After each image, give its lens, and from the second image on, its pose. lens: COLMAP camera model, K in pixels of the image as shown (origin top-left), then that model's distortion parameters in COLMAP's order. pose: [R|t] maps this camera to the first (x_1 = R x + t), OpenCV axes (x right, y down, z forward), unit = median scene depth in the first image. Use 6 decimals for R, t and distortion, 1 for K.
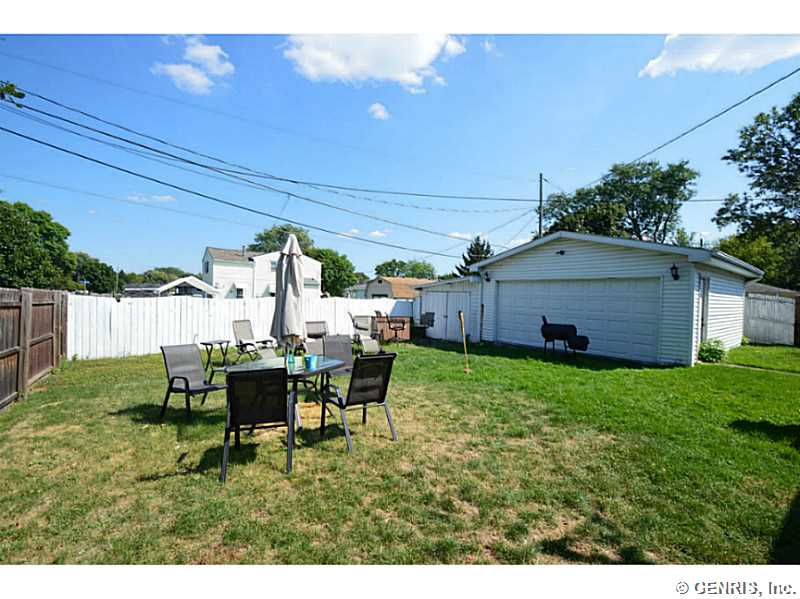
lens RADIAL K [[362.3, 0, 400.7], [0, 362.3, 300.9], [0, 0, 1]] dist [-0.002920, -0.007447]
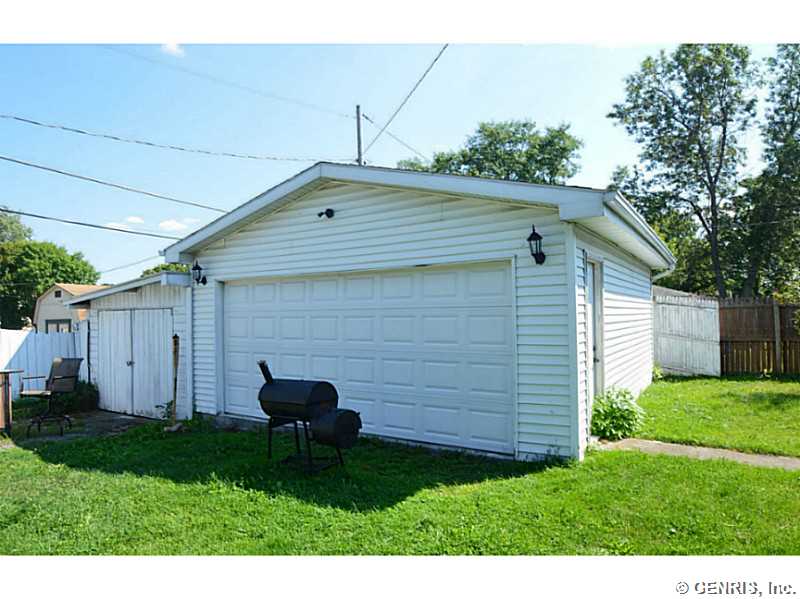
lens RADIAL K [[503.1, 0, 398.1], [0, 503.1, 301.7], [0, 0, 1]] dist [-0.013579, -0.002177]
pose [[0.947860, -0.027900, 0.317463, 0.160331], [0.040959, 0.998564, -0.034536, 0.000907], [-0.316043, 0.045738, 0.947642, 0.189023]]
